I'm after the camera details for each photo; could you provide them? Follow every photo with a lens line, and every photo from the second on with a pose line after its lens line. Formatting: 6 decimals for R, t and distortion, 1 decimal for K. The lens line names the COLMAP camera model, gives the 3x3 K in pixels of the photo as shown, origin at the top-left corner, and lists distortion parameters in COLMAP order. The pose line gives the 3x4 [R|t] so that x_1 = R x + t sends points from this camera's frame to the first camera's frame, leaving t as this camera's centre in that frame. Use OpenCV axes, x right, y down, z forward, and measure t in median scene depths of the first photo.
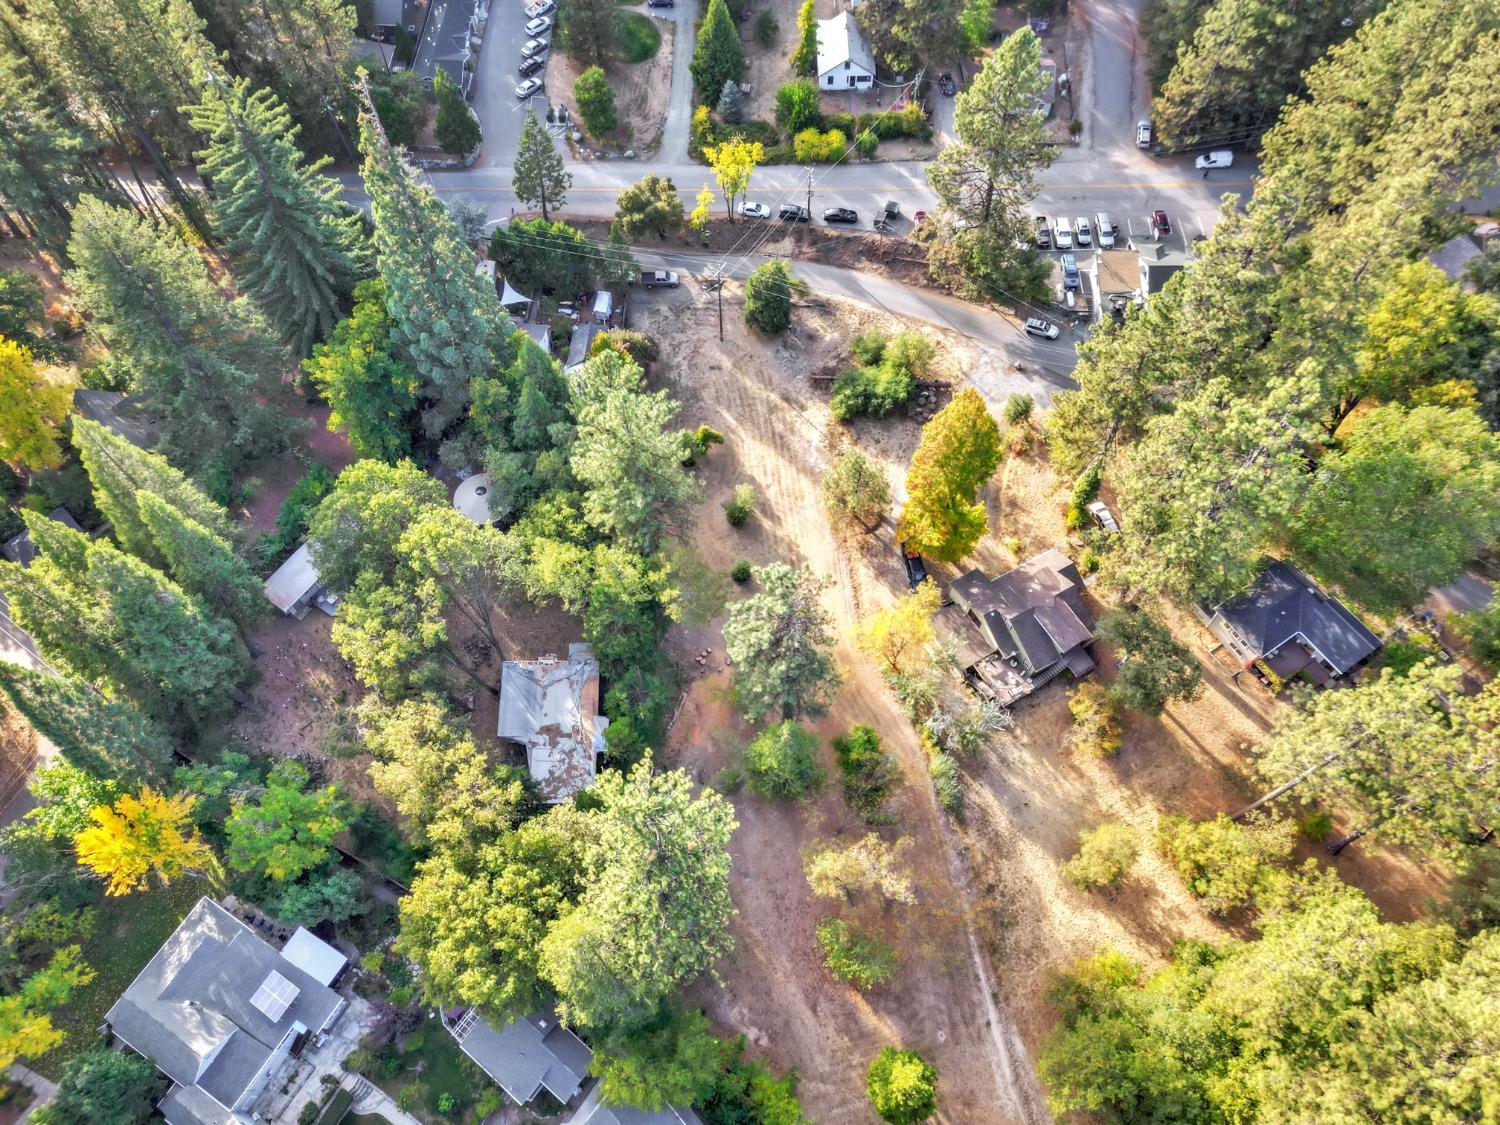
lens RADIAL K [[1046.6, 0, 745.1], [0, 1046.6, 558.9], [0, 0, 1]] dist [0.057117, -0.039664]
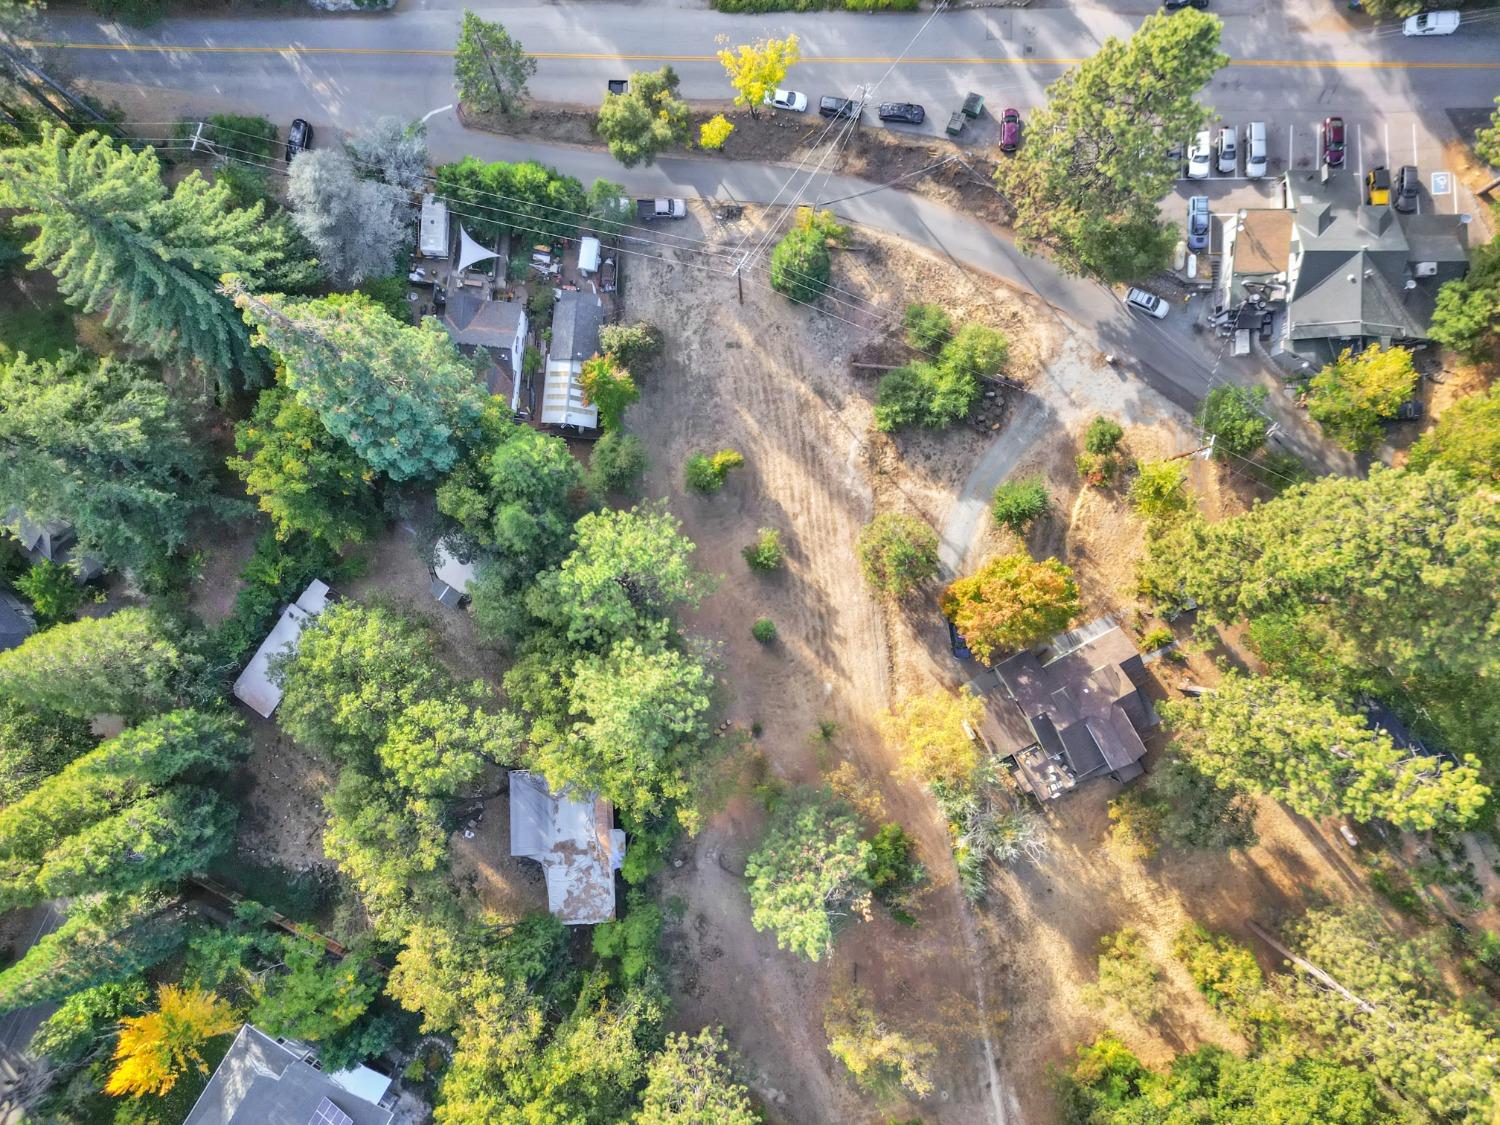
lens RADIAL K [[1048.0, 0, 741.3], [0, 1048.0, 563.2], [0, 0, 1]] dist [0.052180, -0.032929]
pose [[0.999947, 0.008467, -0.005829, -0.016957], [-0.004937, 0.892935, 0.450159, -0.412023], [0.009016, -0.450106, 0.892930, 0.210022]]
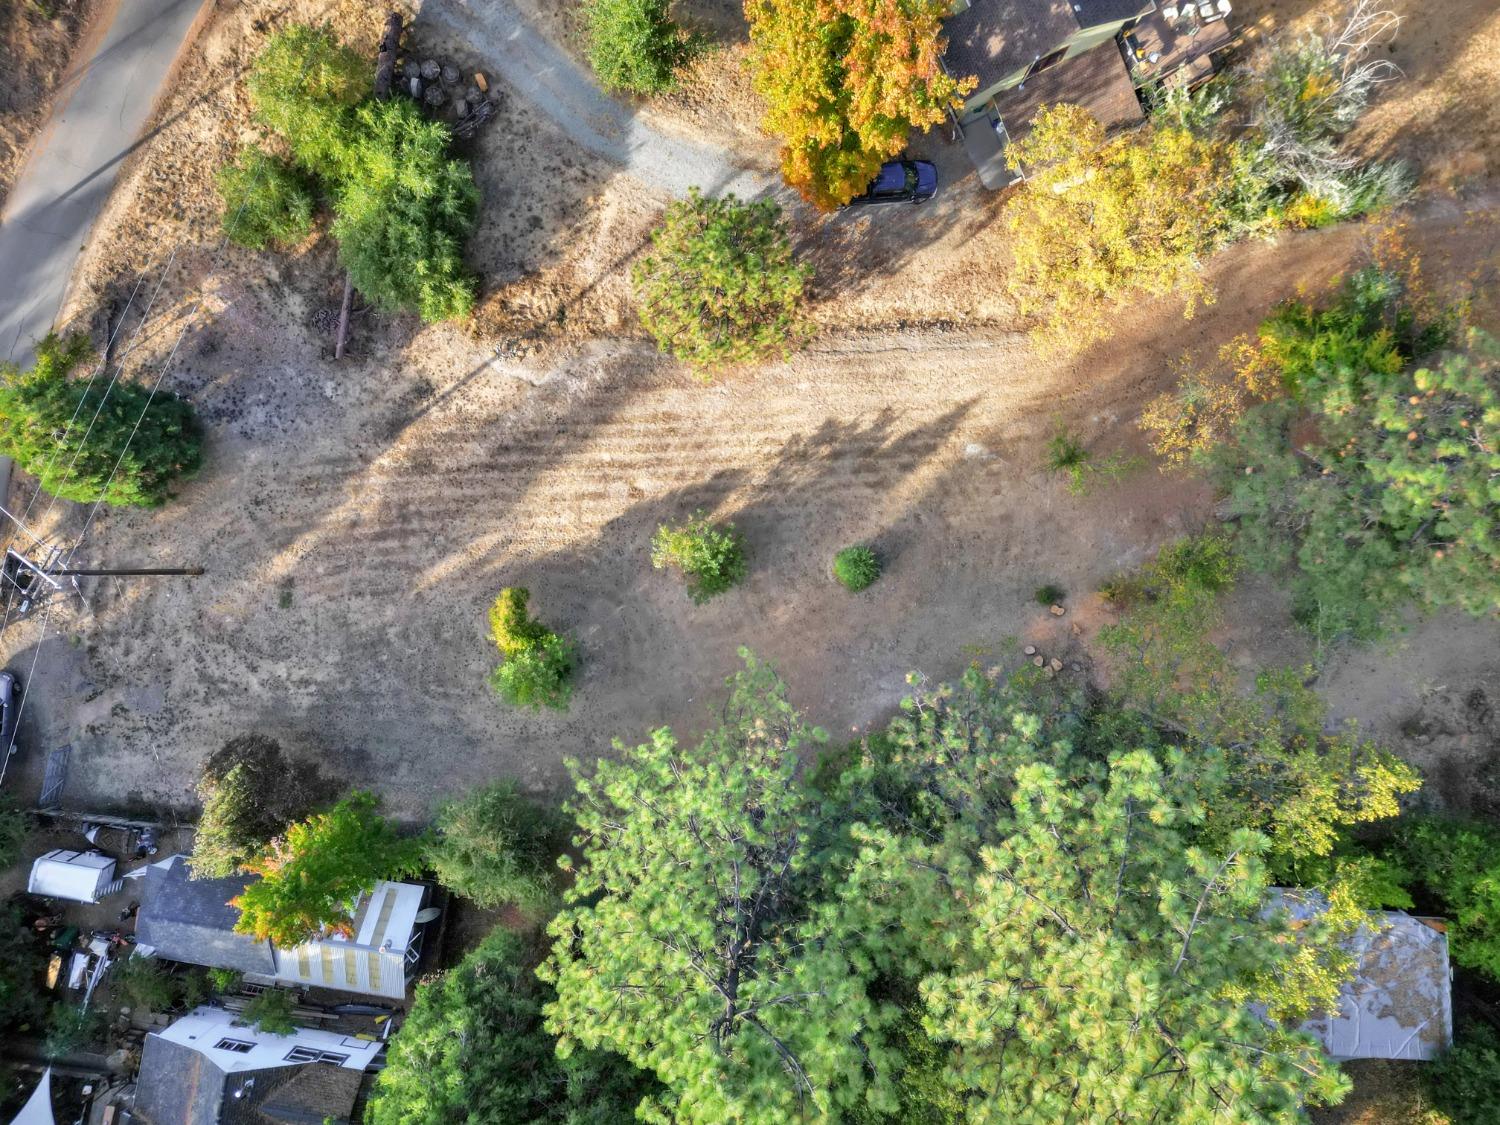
lens RADIAL K [[1074.3, 0, 750.0], [0, 1074.3, 562.5], [0, 0, 1]] dist [0.010013, 0.002486]
pose [[0.071884, -0.997333, 0.012599, -0.009455], [0.882786, 0.069497, 0.464606, -0.226539], [-0.464243, -0.022275, 0.885428, 0.570428]]
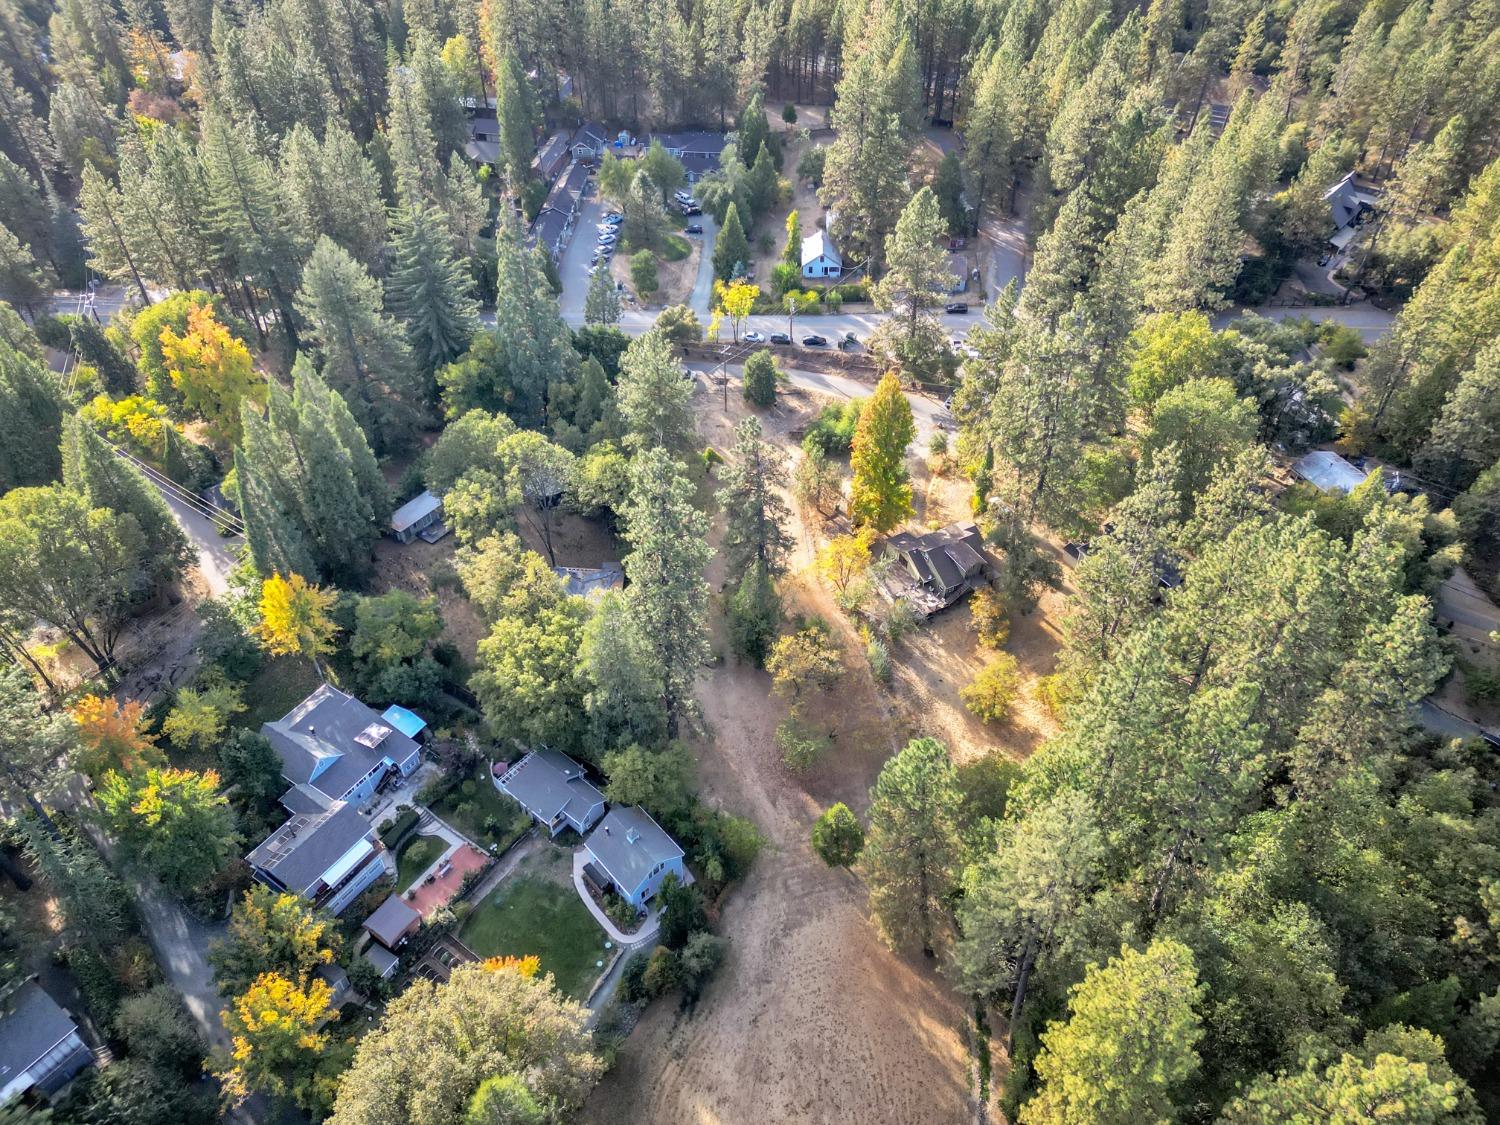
lens RADIAL K [[1039.1, 0, 745.0], [0, 1039.1, 565.6], [0, 0, 1]] dist [0.100855, -0.116230]
pose [[0.999438, 0.025338, -0.021954, 0.040122], [-0.031039, 0.946830, -0.320234, 0.441084], [0.012673, 0.320736, 0.947084, -0.239385]]
